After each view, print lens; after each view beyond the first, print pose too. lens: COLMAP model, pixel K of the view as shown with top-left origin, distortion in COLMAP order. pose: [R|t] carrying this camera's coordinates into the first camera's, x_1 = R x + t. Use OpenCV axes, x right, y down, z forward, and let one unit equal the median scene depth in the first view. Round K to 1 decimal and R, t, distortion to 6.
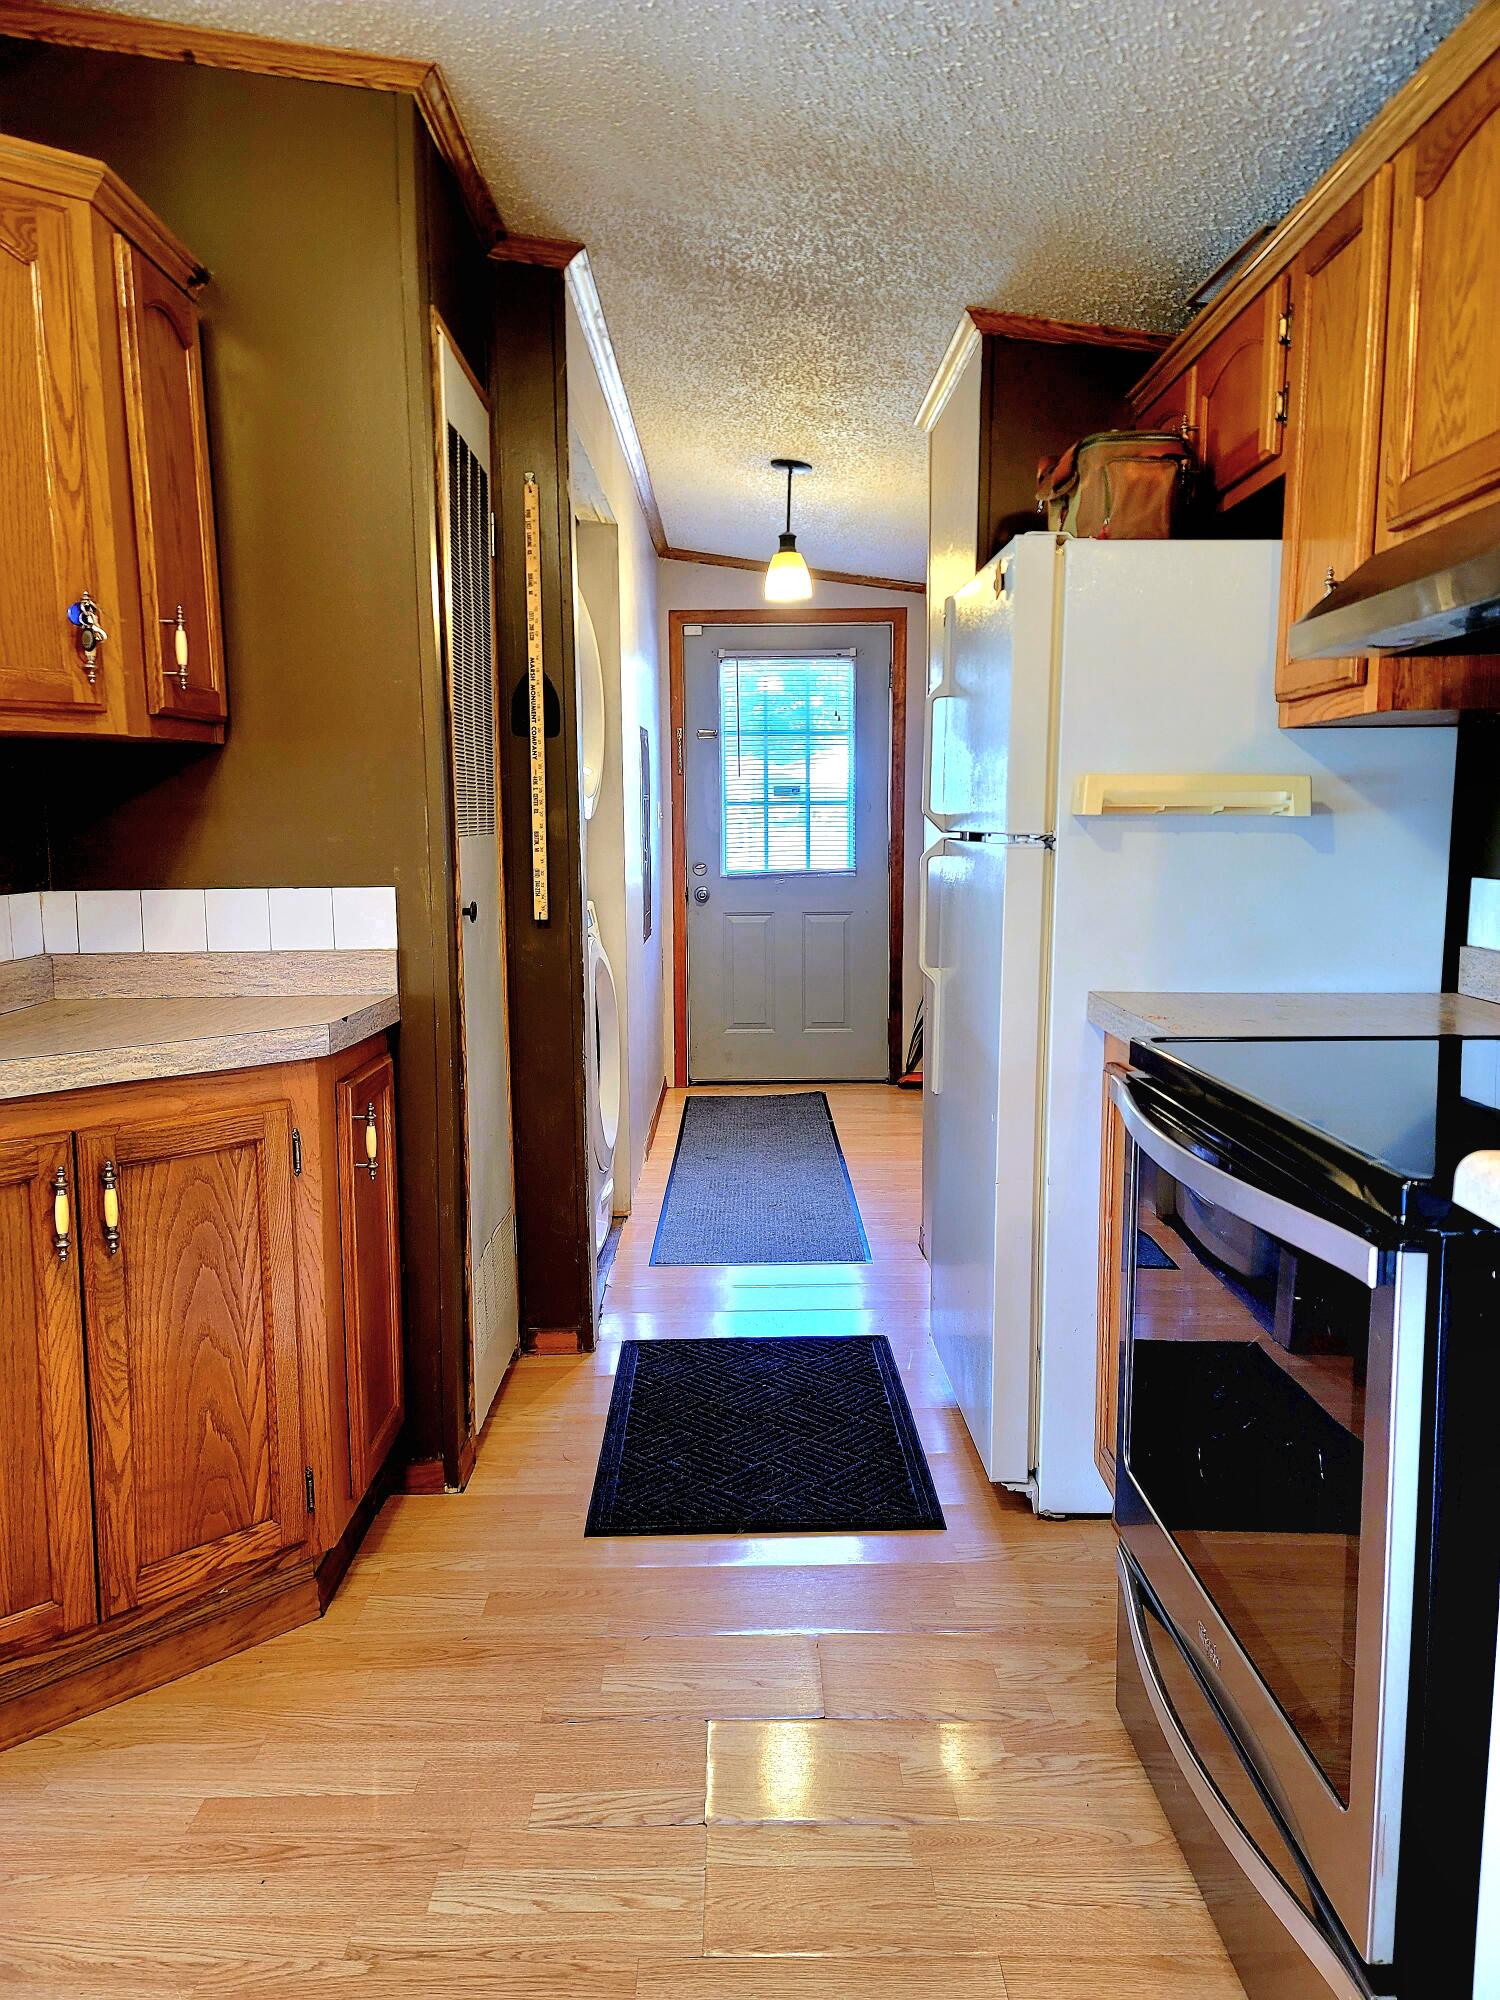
lens RADIAL K [[1456.4, 0, 757.5], [0, 1456.4, 987.0], [0, 0, 1]] dist [0.066706, -0.020269]
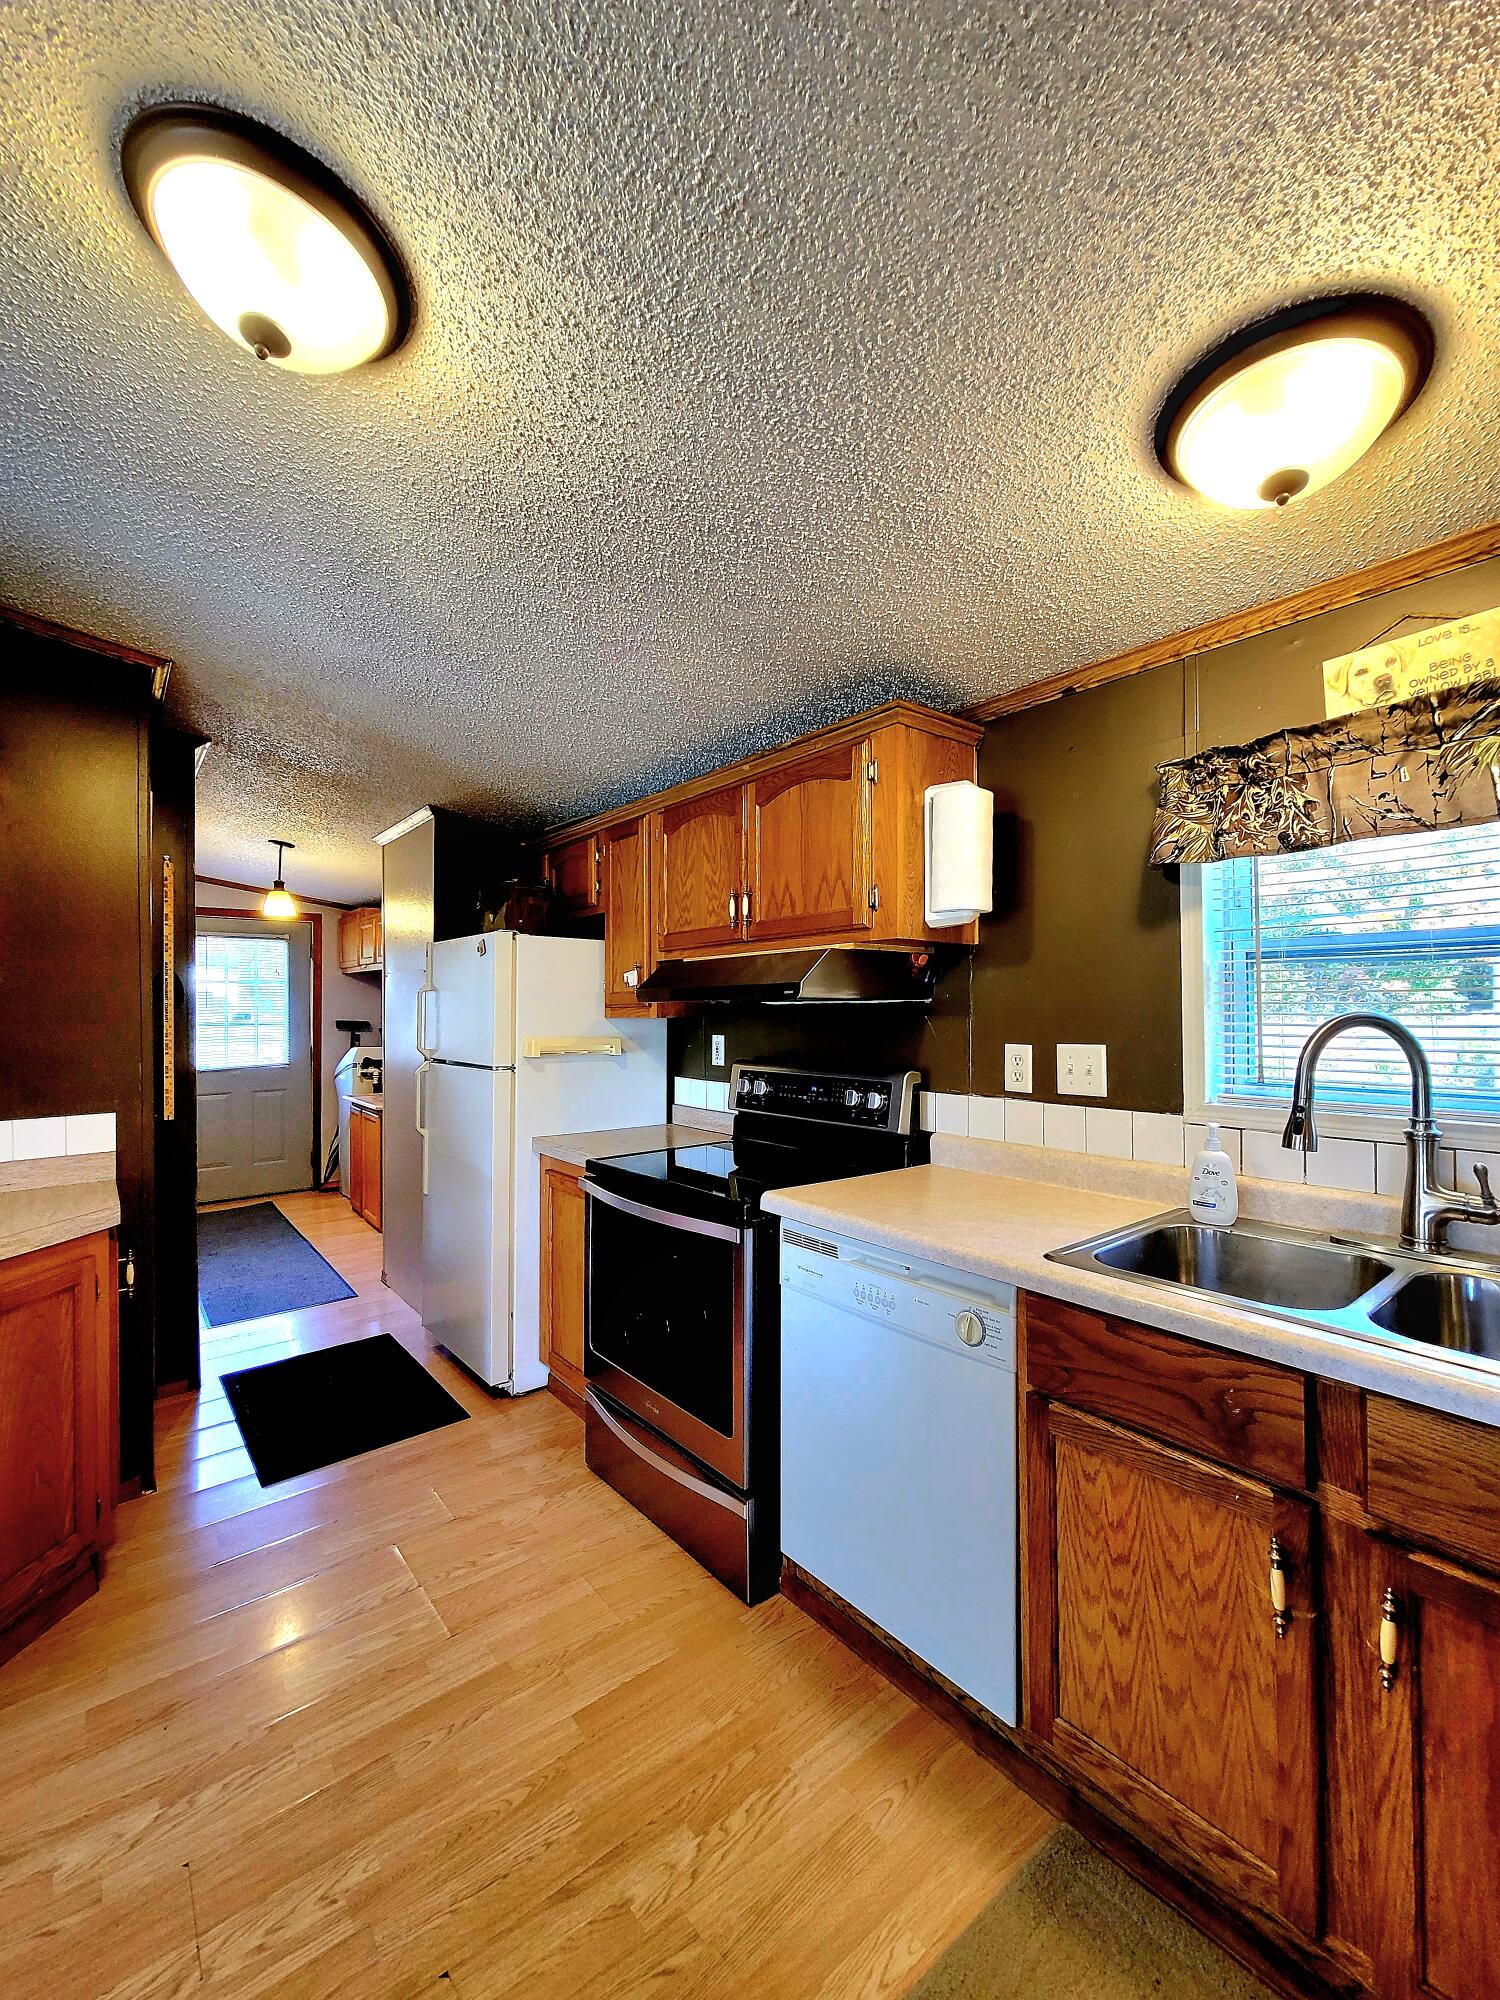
lens RADIAL K [[815.1, 0, 744.9], [0, 815.1, 996.8], [0, 0, 1]] dist [-0.004152, -0.000298]
pose [[0.780490, 0.009416, 0.625097, -0.270700], [0.072061, 0.991867, -0.104916, -0.051265], [-0.621001, 0.126931, 0.773464, -0.147720]]
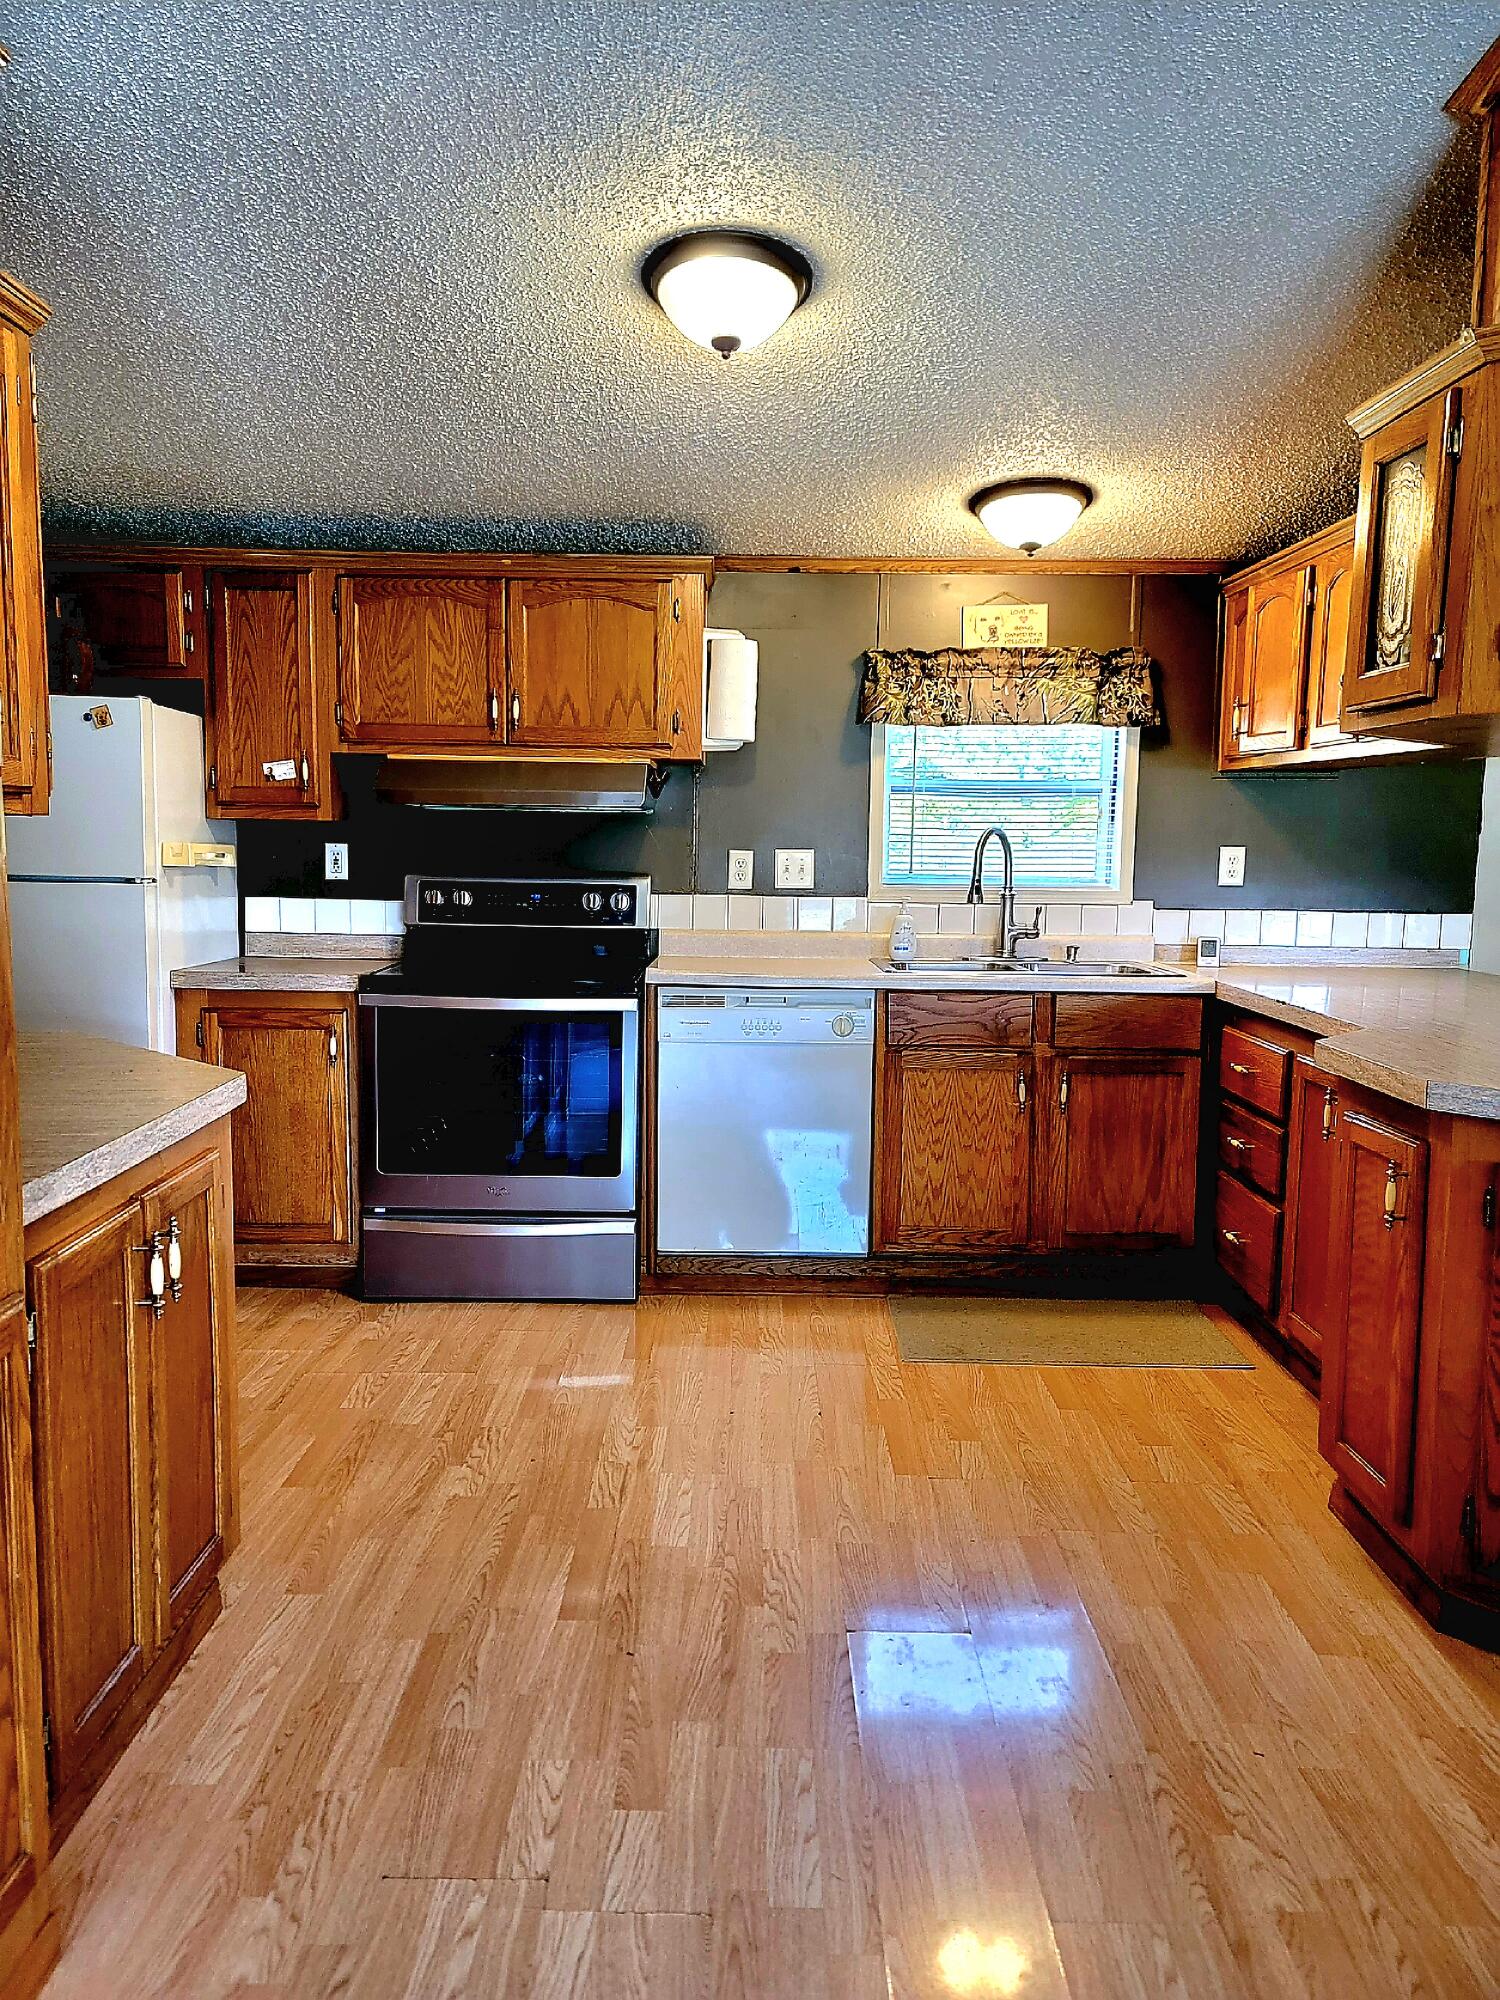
lens RADIAL K [[1456.4, 0, 741.6], [0, 1456.4, 1012.5], [0, 0, 1]] dist [0.066706, -0.020269]
pose [[0.014315, -0.113182, 0.993471, -1.392098], [0.095000, 0.989232, 0.111330, -0.072441], [-0.995374, 0.092787, 0.024913, 0.301715]]
